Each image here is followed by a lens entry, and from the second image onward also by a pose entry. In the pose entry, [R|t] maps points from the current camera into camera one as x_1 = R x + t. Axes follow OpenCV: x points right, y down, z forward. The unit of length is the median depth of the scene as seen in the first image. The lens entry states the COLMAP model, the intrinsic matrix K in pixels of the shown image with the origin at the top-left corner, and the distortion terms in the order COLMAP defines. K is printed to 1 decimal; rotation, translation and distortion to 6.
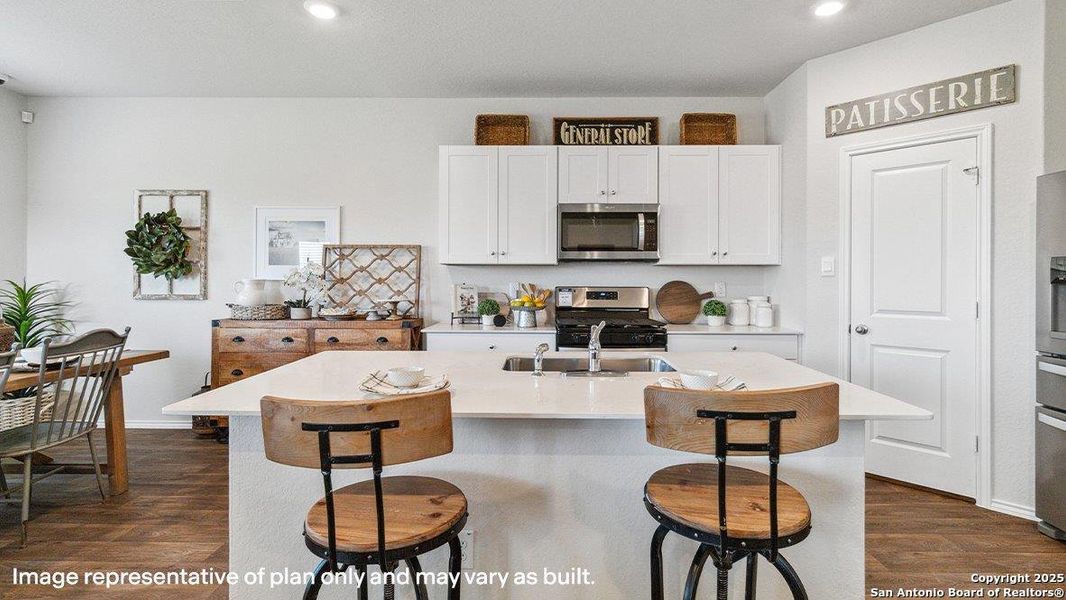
lens RADIAL K [[505.8, 0, 539.7], [0, 505.8, 277.3], [0, 0, 1]] dist [0.009148, -0.002210]
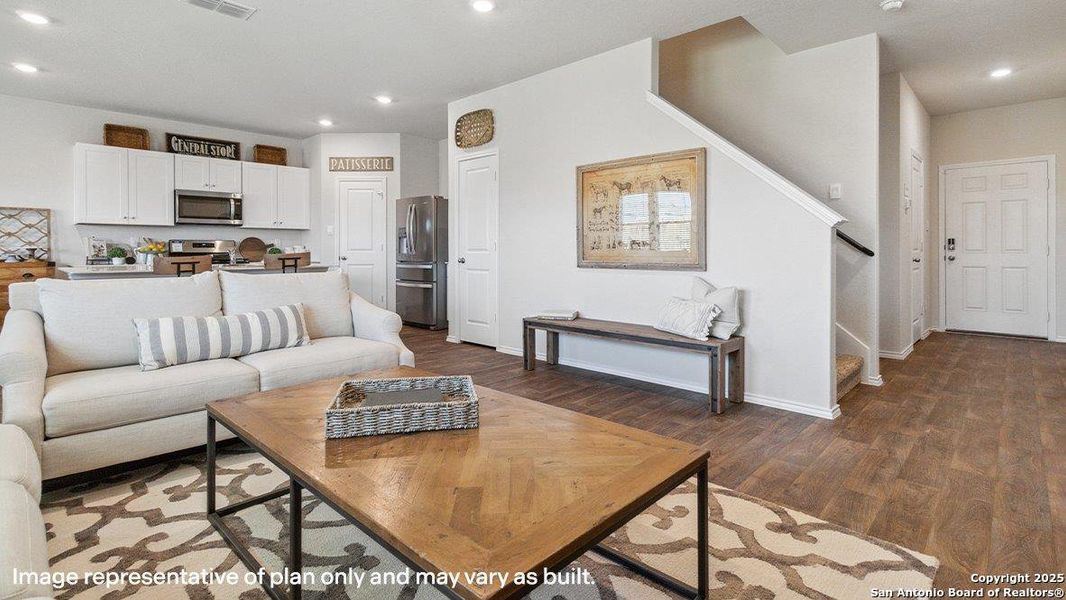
lens RADIAL K [[505.8, 0, 534.8], [0, 505.8, 250.1], [0, 0, 1]] dist [0.009148, -0.002210]
pose [[0.679070, -0.005995, 0.734049, -0.375143], [0.002086, 0.999978, 0.006237, 0.045118], [-0.734071, -0.002704, 0.679067, -0.968500]]
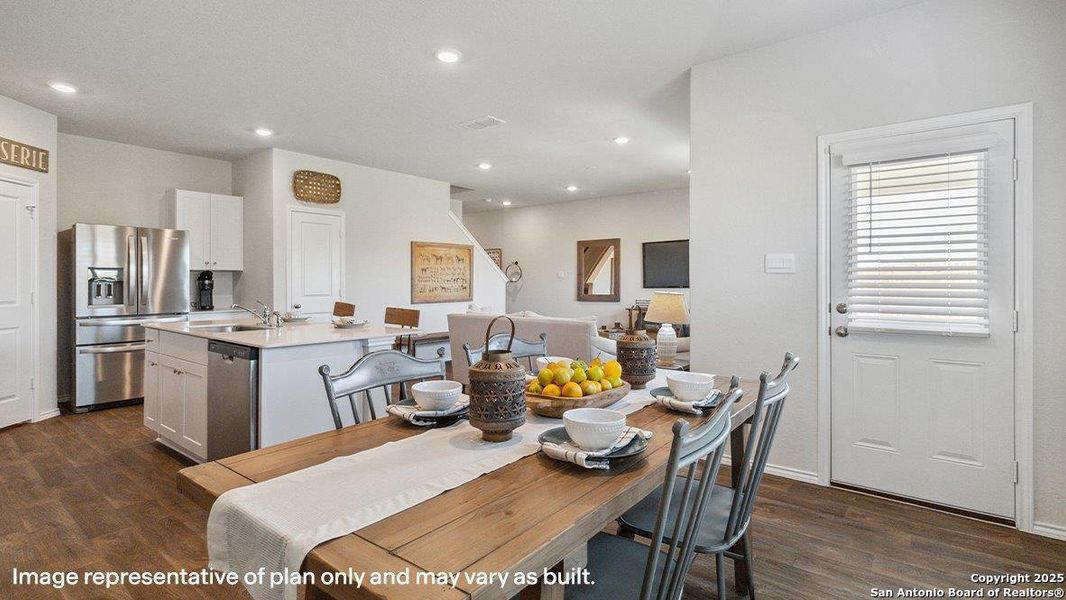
lens RADIAL K [[505.8, 0, 535.7], [0, 505.8, 279.1], [0, 0, 1]] dist [0.009148, -0.002210]
pose [[-0.790013, 0.000208, 0.613090, -0.950039], [-0.002617, 0.999990, -0.003712, 0.005711], [-0.613084, -0.004537, -0.790005, 0.924742]]
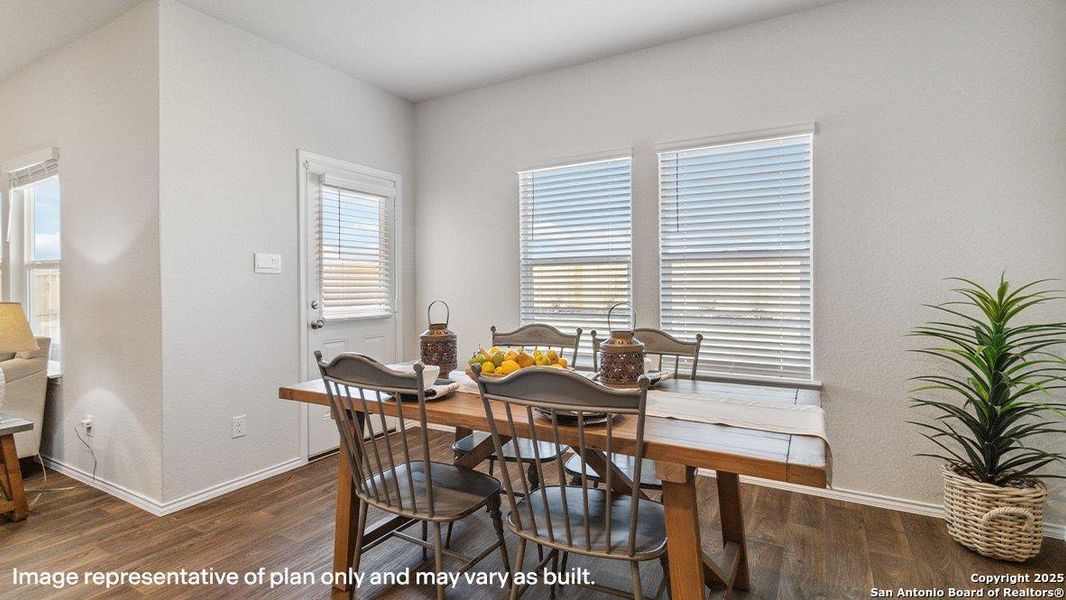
lens RADIAL K [[505.8, 0, 543.4], [0, 505.8, 290.7], [0, 0, 1]] dist [0.009148, -0.002210]
pose [[-0.469822, 0.014393, -0.882644, -0.249598], [0.006946, 0.999896, 0.012607, 0.012646], [0.882734, -0.000208, -0.469873, 0.808764]]
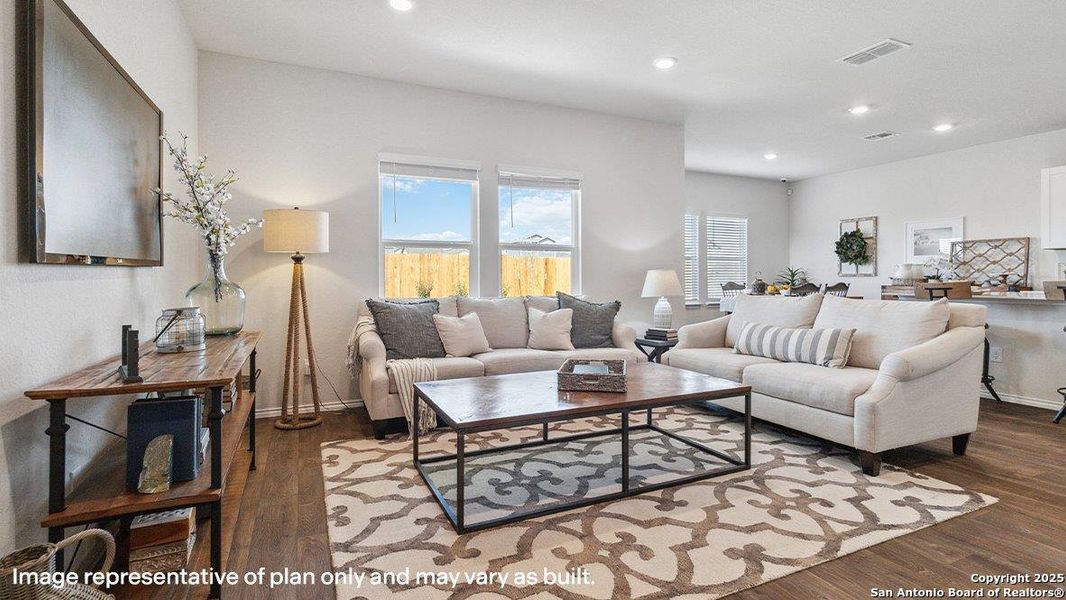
lens RADIAL K [[505.8, 0, 534.4], [0, 505.8, 280.3], [0, 0, 1]] dist [0.009148, -0.002210]
pose [[0.427164, -0.001878, -0.904172, 0.504465], [0.007213, 0.999973, 0.001331, 0.050934], [0.904146, -0.007091, 0.427166, -0.960751]]
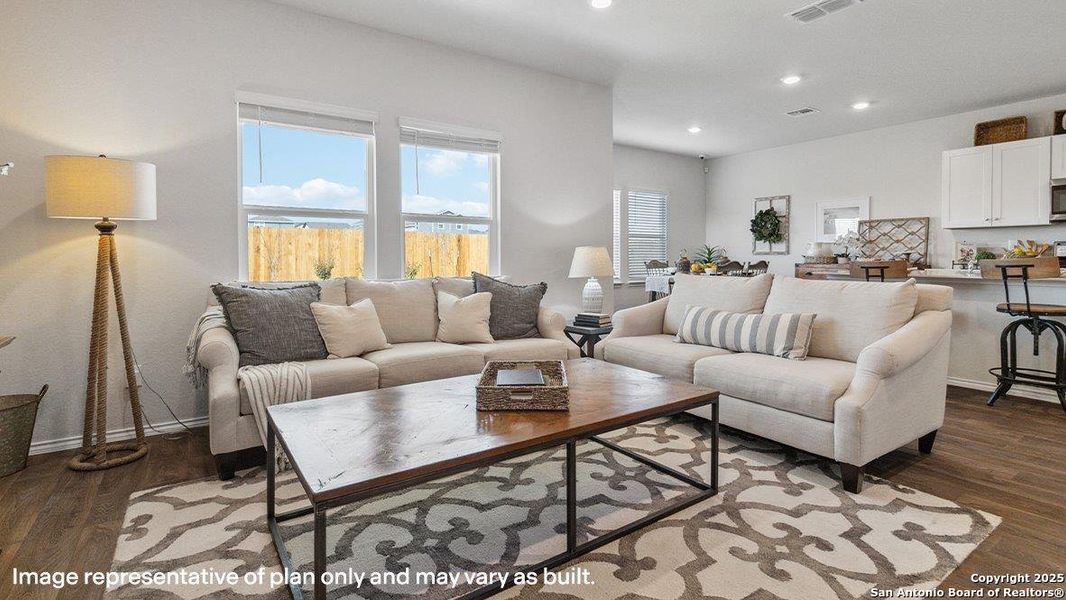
lens RADIAL K [[505.8, 0, 537.6], [0, 505.8, 262.5], [0, 0, 1]] dist [0.009148, -0.002210]
pose [[0.581431, 0.005645, -0.813576, 0.337582], [0.006202, 0.999916, 0.011370, 0.050465], [0.813572, -0.011656, 0.581347, -0.879779]]
